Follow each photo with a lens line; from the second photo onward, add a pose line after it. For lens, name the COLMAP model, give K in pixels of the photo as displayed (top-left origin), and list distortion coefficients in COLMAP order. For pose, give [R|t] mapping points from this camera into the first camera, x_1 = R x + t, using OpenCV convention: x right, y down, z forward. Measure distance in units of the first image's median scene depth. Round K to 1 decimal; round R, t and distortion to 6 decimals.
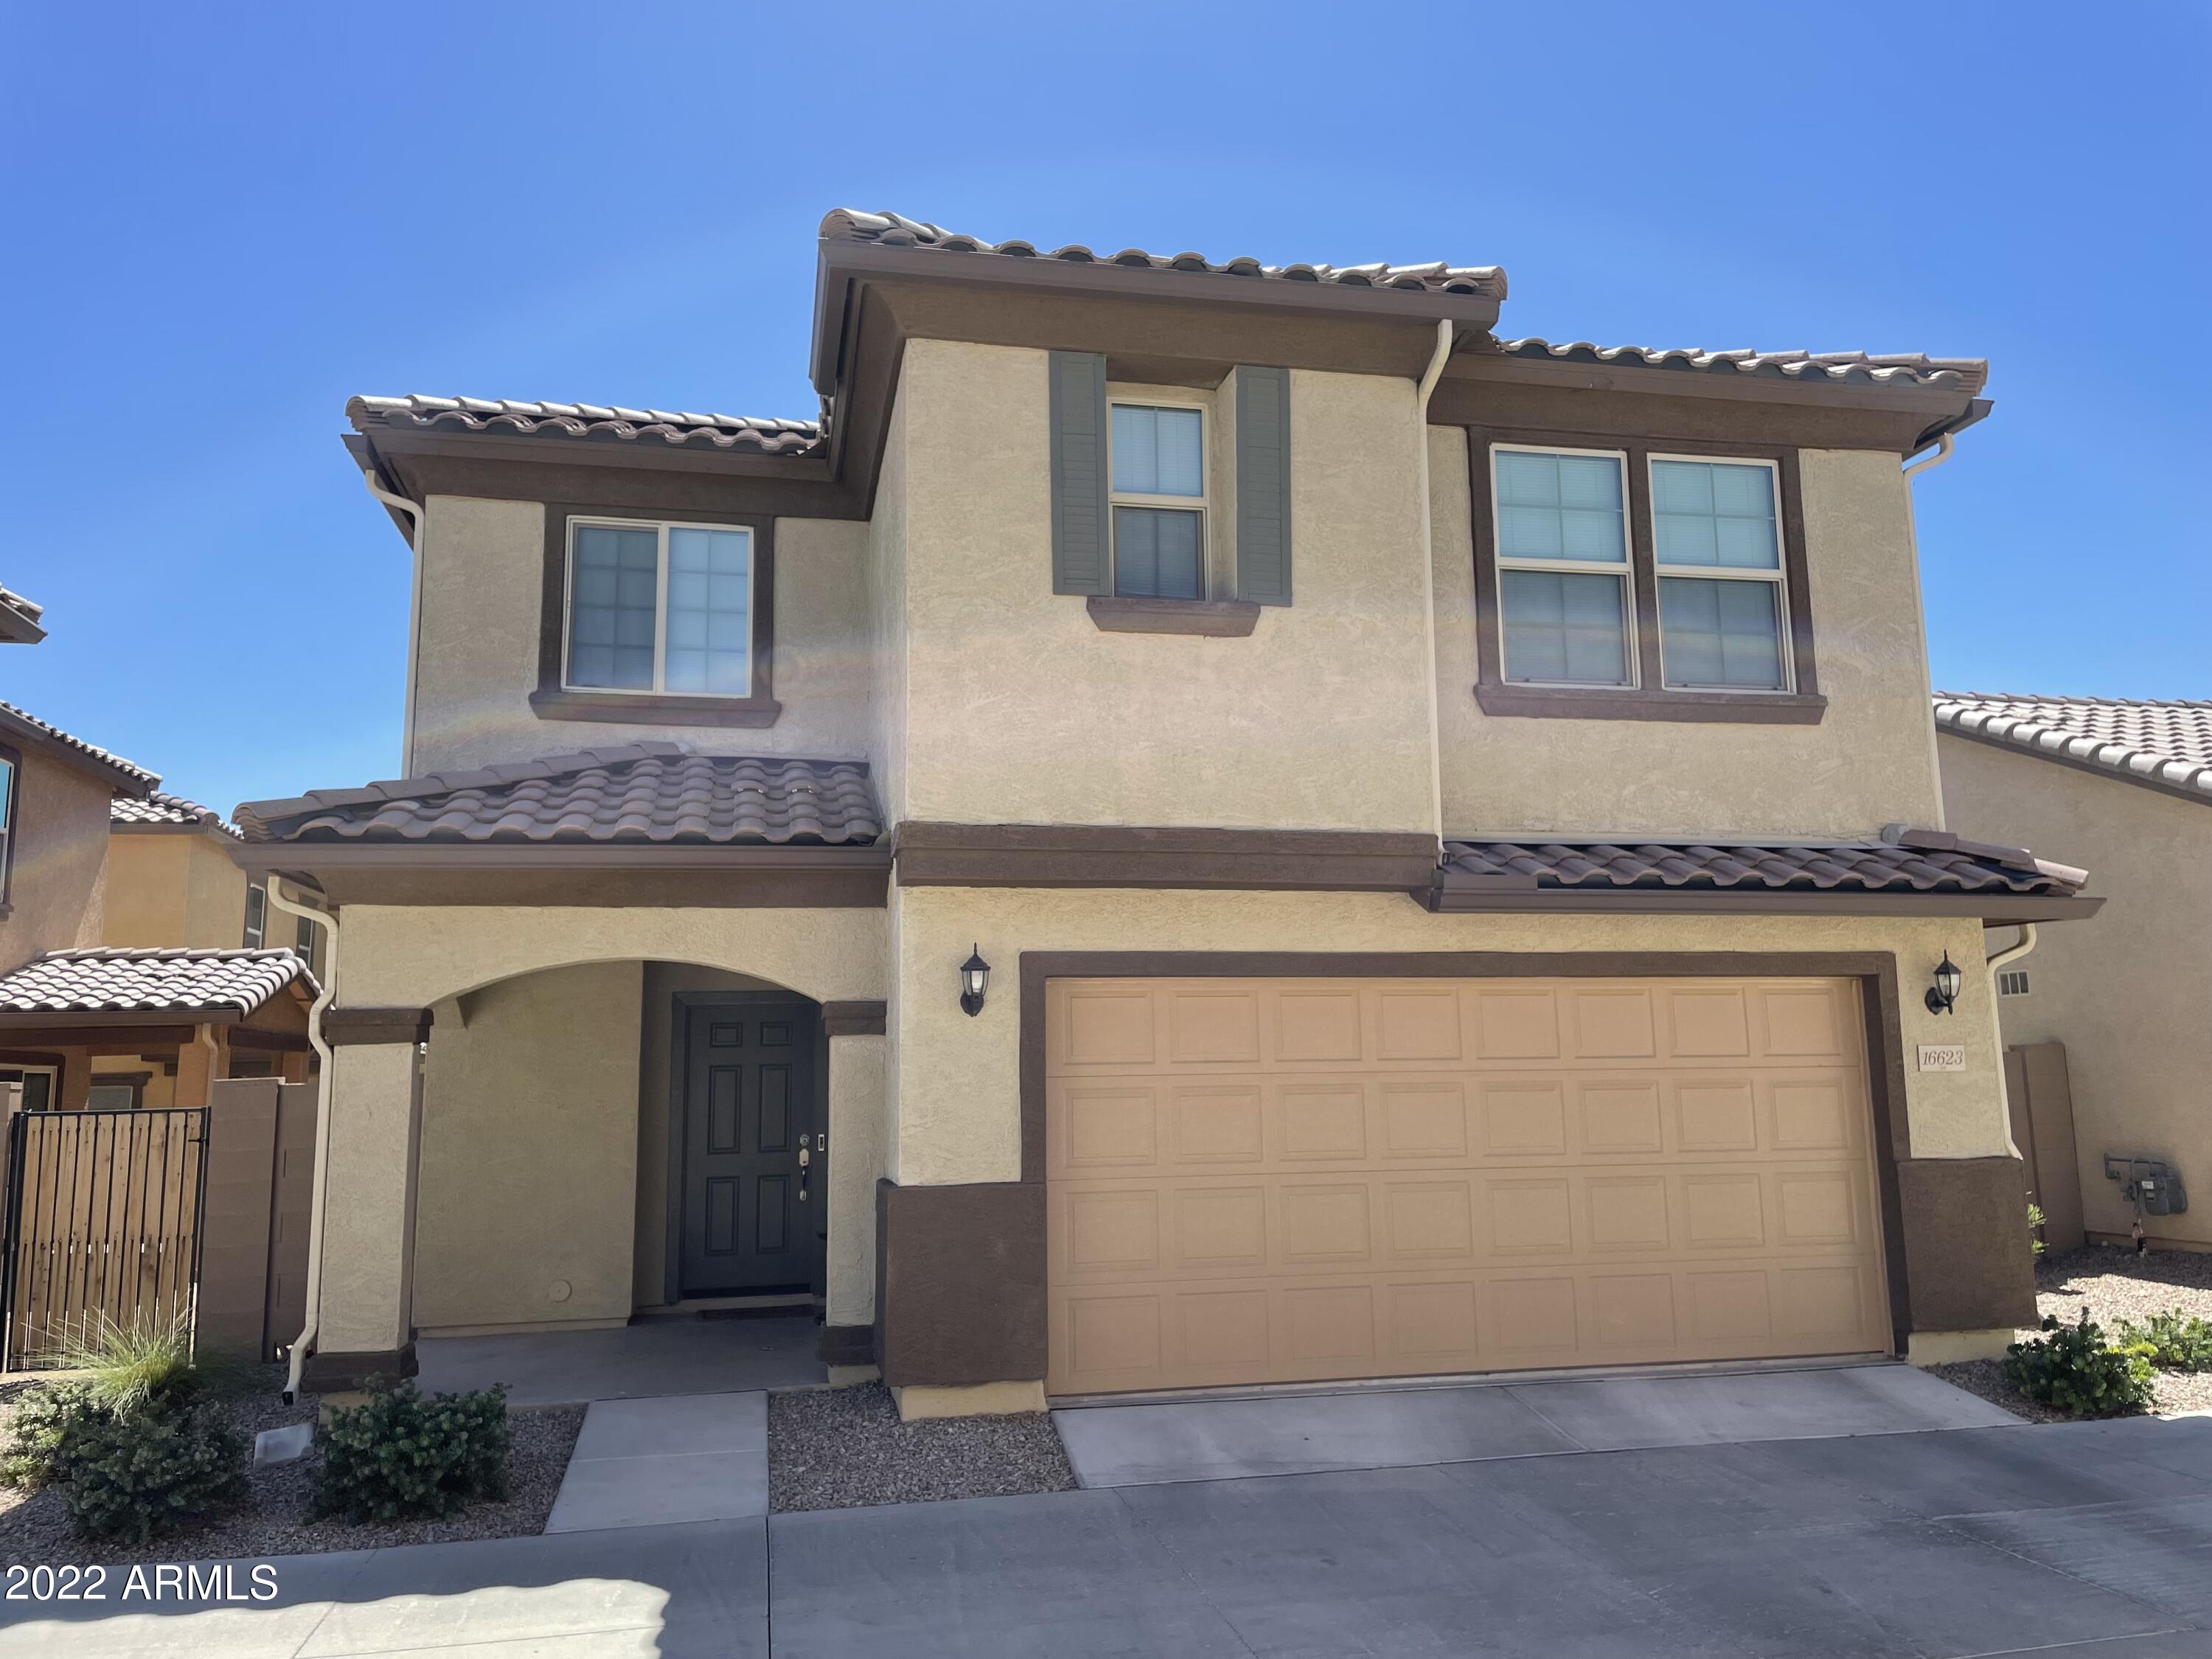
lens RADIAL K [[1667.7, 0, 1116.6], [0, 1667.7, 812.6], [0, 0, 1]] dist [0.098224, -0.121267]
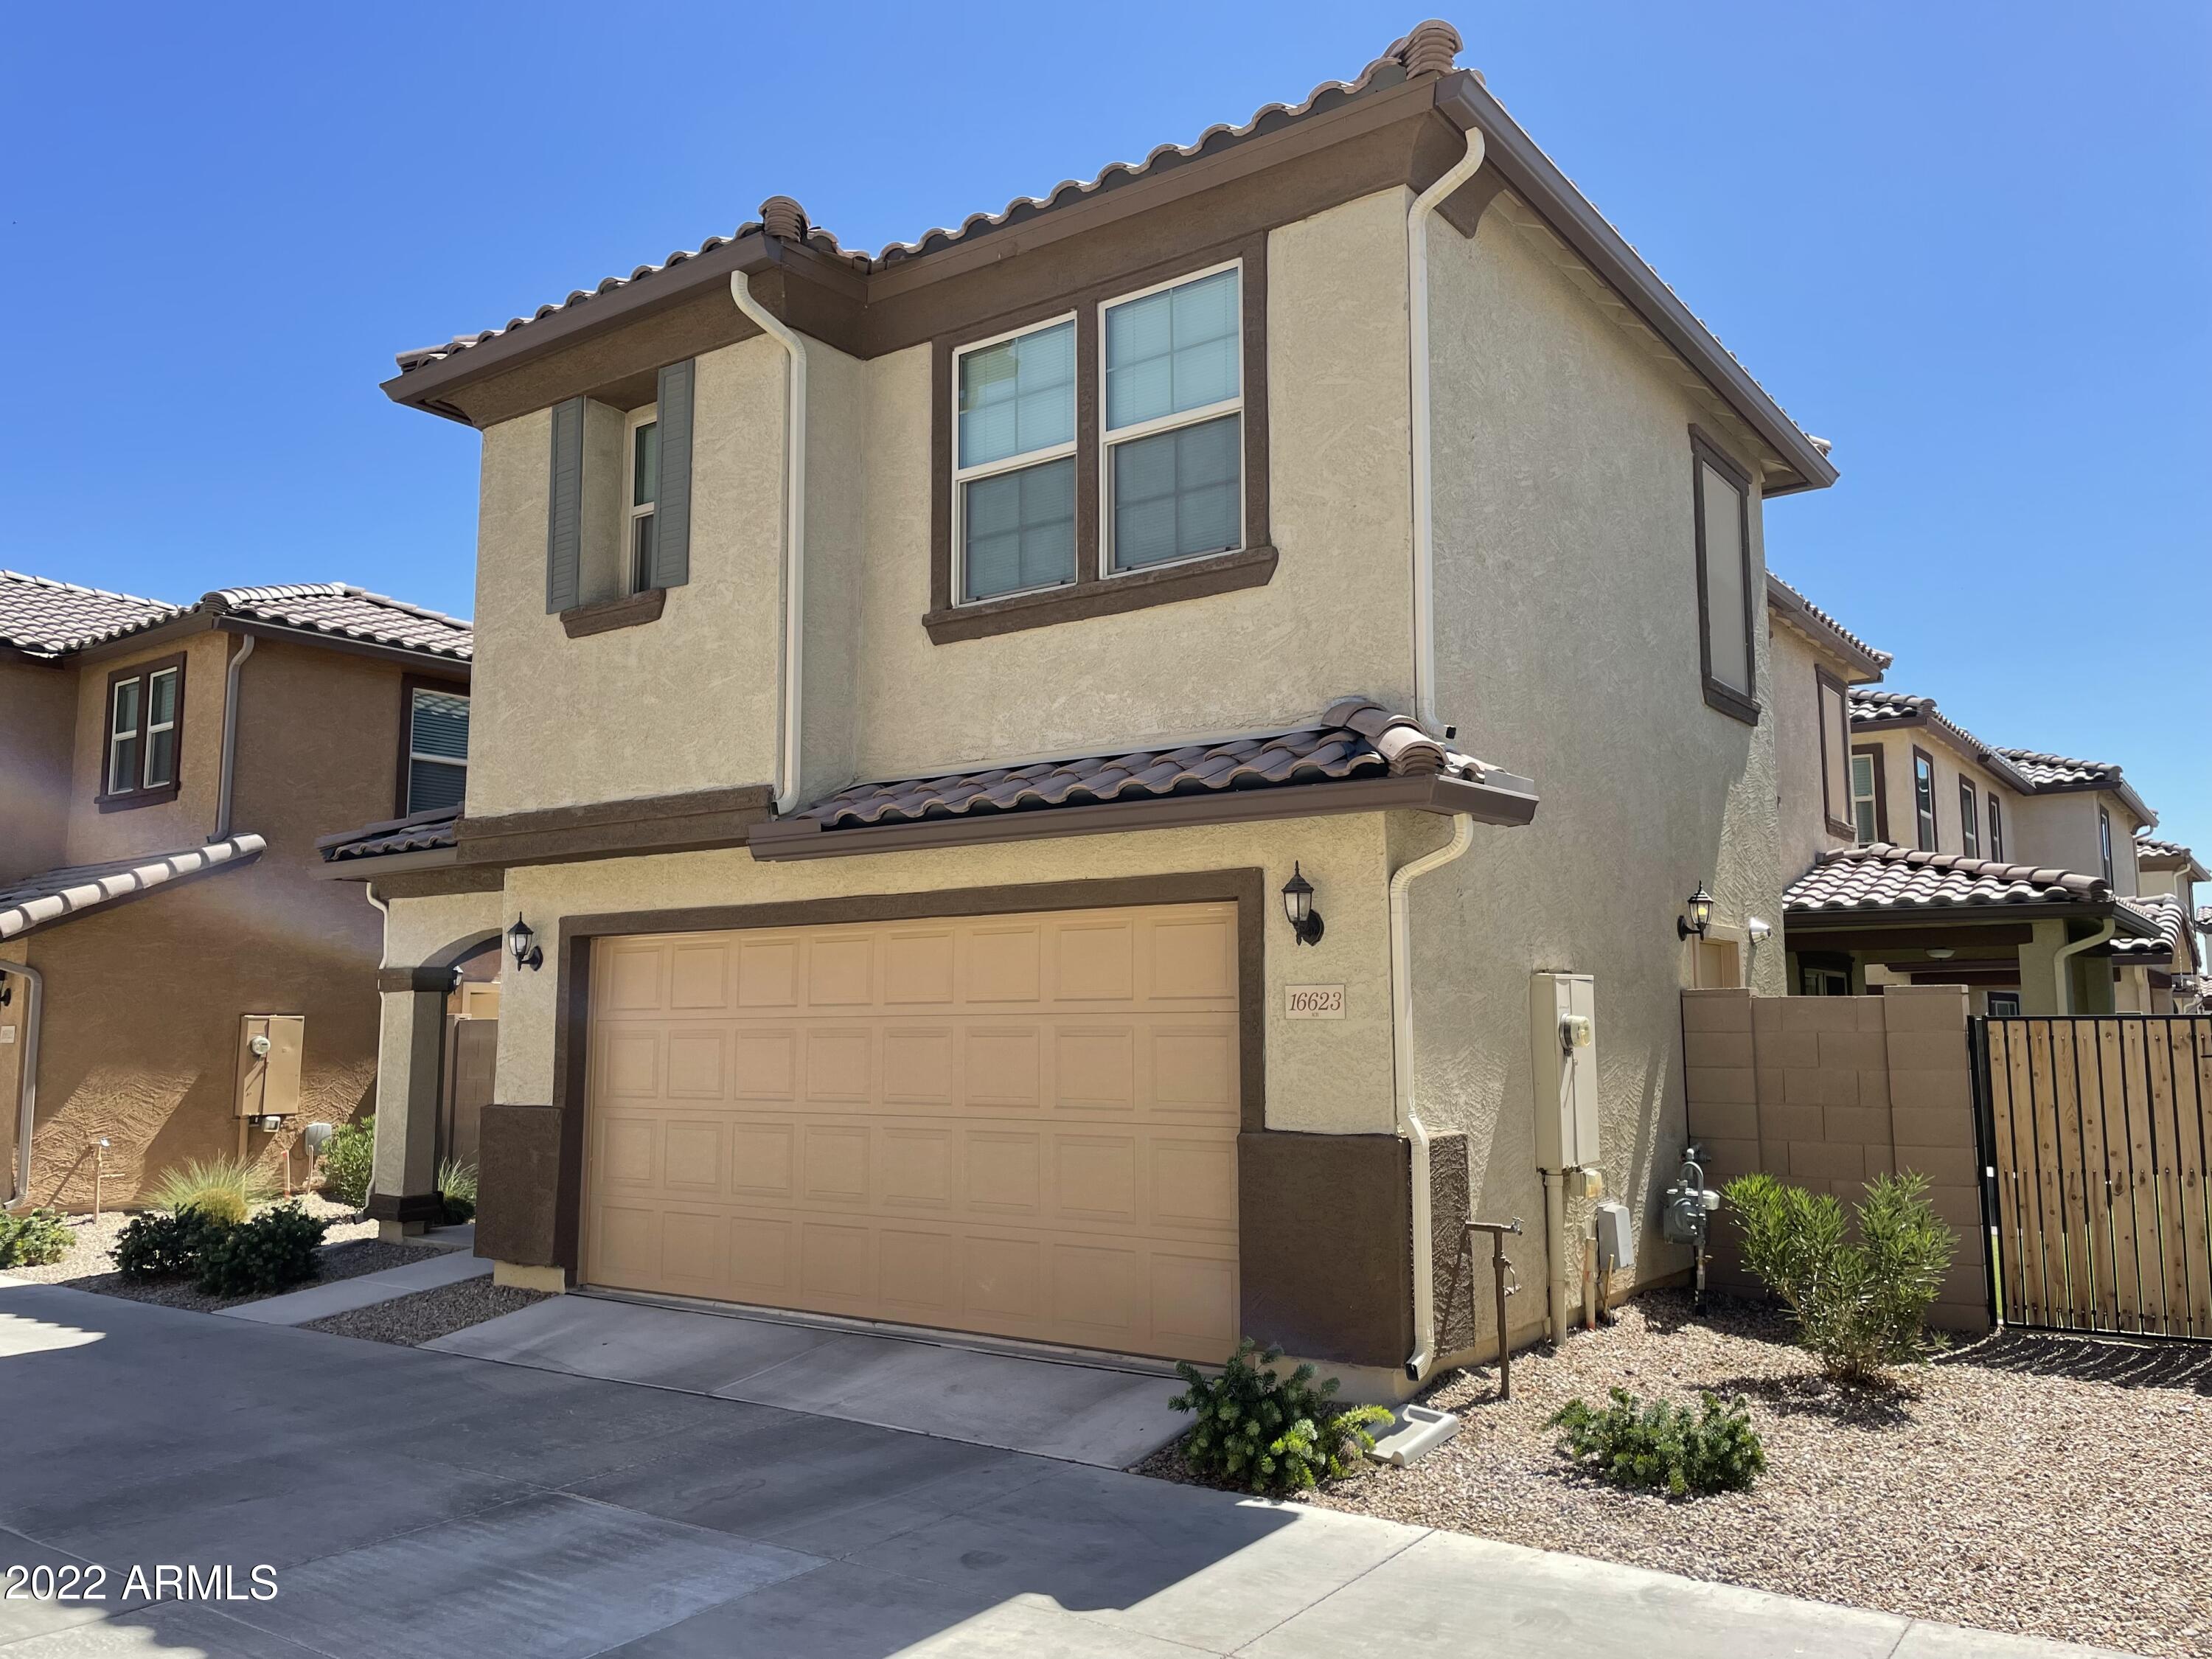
lens RADIAL K [[1669.0, 0, 1112.7], [0, 1669.0, 825.7], [0, 0, 1]] dist [0.094119, -0.120629]
pose [[0.668879, -0.075556, -0.739521, 1.015276], [0.108166, 0.994126, -0.003735, 0.060366], [0.735459, -0.077493, 0.673123, 0.443129]]
